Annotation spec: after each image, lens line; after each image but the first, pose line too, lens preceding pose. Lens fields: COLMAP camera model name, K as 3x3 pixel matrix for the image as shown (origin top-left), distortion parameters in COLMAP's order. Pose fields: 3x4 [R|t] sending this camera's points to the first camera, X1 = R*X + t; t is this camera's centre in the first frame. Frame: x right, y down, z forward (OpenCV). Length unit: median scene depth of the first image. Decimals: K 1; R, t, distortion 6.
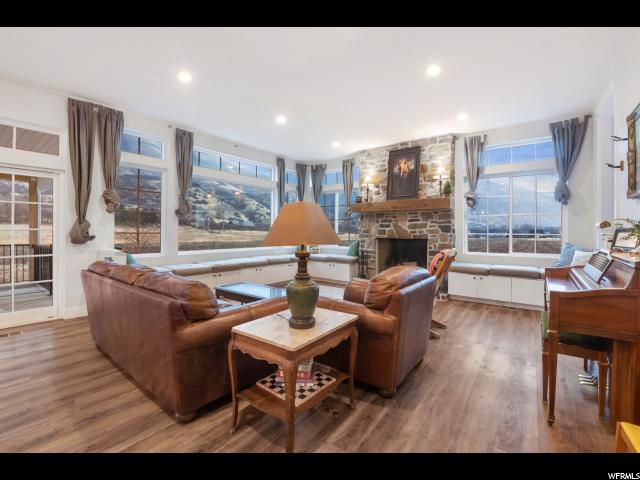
lens RADIAL K [[283.7, 0, 316.2], [0, 283.7, 235.4], [0, 0, 1]] dist [-0.010944, -0.002174]
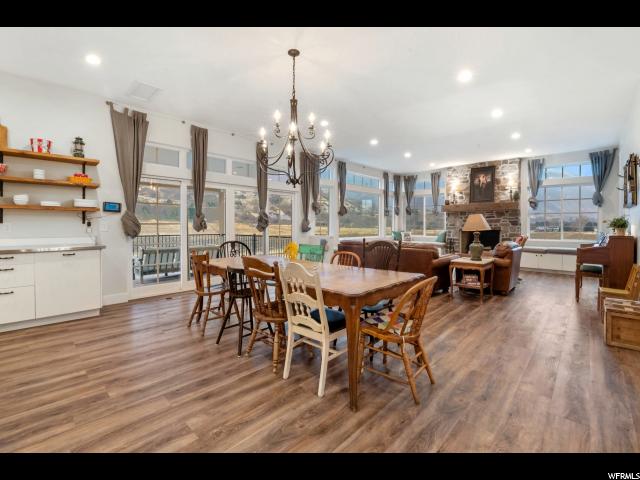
lens RADIAL K [[283.7, 0, 327.1], [0, 283.7, 231.5], [0, 0, 1]] dist [-0.010944, -0.002174]
pose [[0.997096, -0.005569, -0.075945, -0.376045], [0.006414, 0.999920, 0.010886, -0.001199], [0.075878, -0.011342, 0.997053, -0.499507]]
